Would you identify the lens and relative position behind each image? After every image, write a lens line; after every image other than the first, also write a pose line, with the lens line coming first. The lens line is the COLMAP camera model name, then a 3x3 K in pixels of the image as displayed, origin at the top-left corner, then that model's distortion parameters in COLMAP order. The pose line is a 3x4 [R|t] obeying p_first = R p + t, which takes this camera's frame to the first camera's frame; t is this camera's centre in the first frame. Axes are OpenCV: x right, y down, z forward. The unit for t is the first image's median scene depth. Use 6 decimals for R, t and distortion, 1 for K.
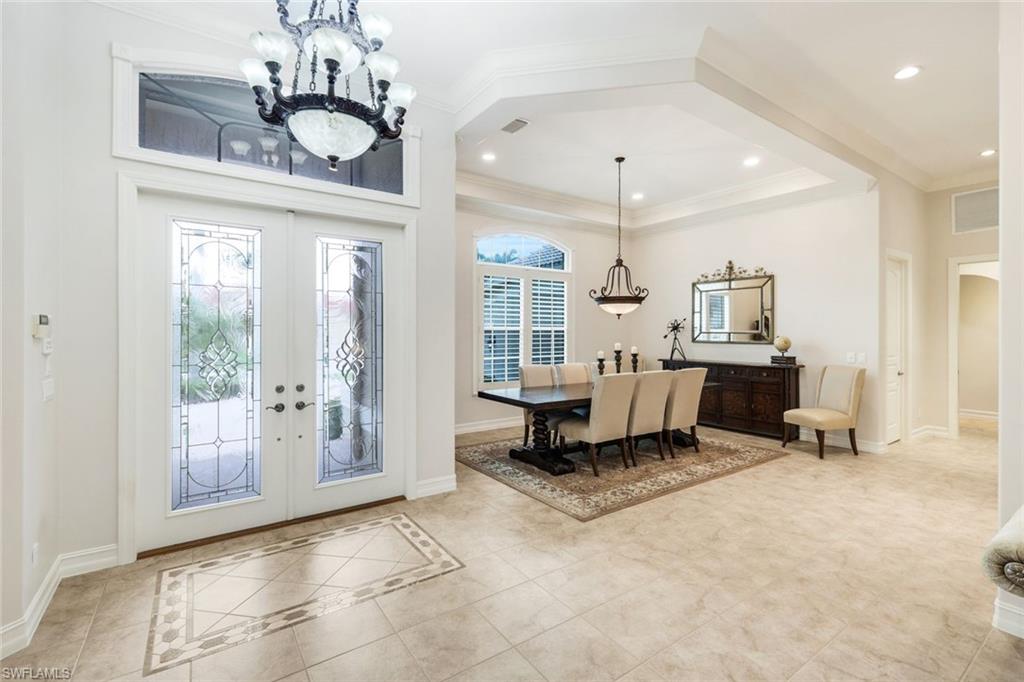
lens RADIAL K [[458.3, 0, 510.1], [0, 458.3, 329.3], [0, 0, 1]] dist [0.002009, 0.003173]
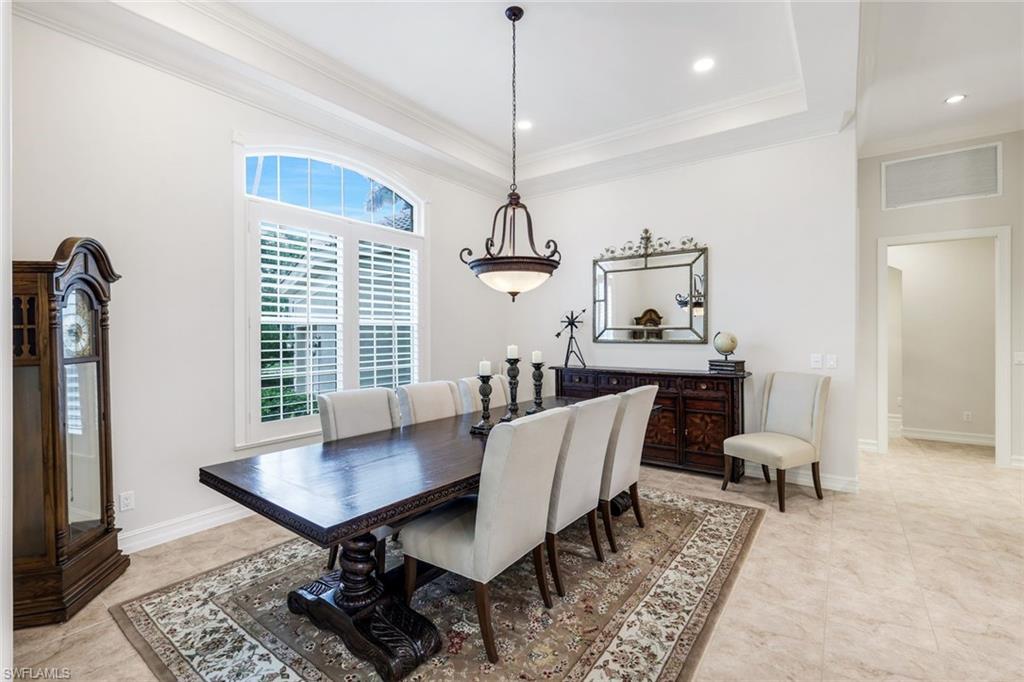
lens RADIAL K [[458.3, 0, 508.3], [0, 458.3, 334.8], [0, 0, 1]] dist [0.002009, 0.003173]
pose [[0.948299, -0.004803, 0.317343, 0.053453], [0.002101, 0.999959, 0.008855, 0.012701], [-0.317372, -0.007731, 0.948270, 0.462988]]
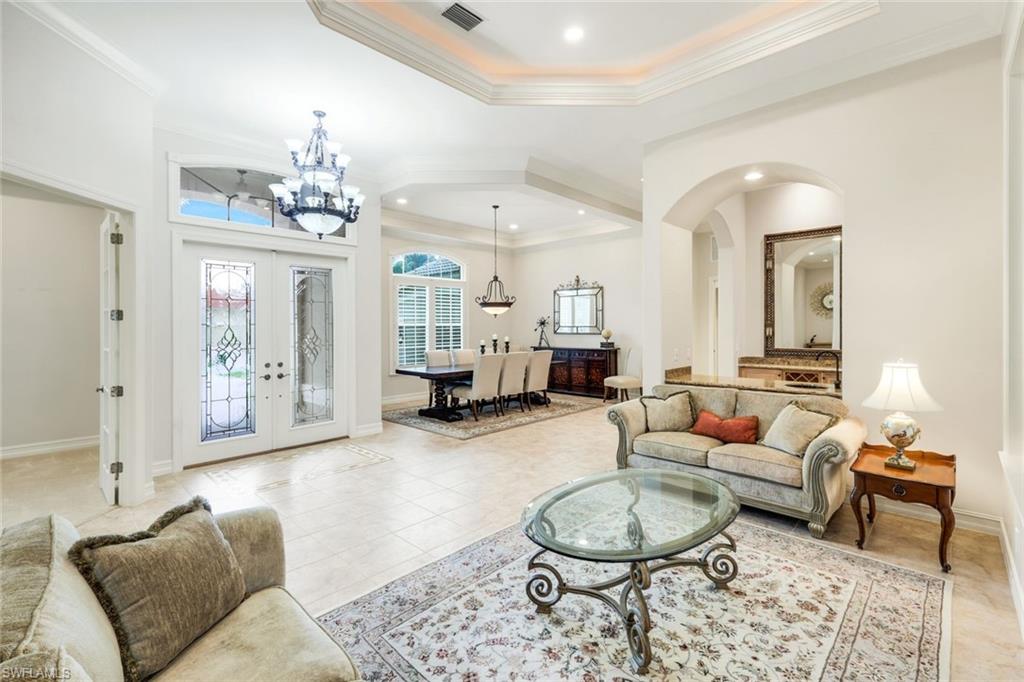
lens RADIAL K [[458.3, 0, 512.8], [0, 458.3, 325.4], [0, 0, 1]] dist [0.002009, 0.003173]
pose [[0.979105, -0.006213, 0.203260, -0.002070], [0.005487, 0.999976, 0.004134, -0.003797], [-0.203281, -0.002932, 0.979116, -0.407024]]
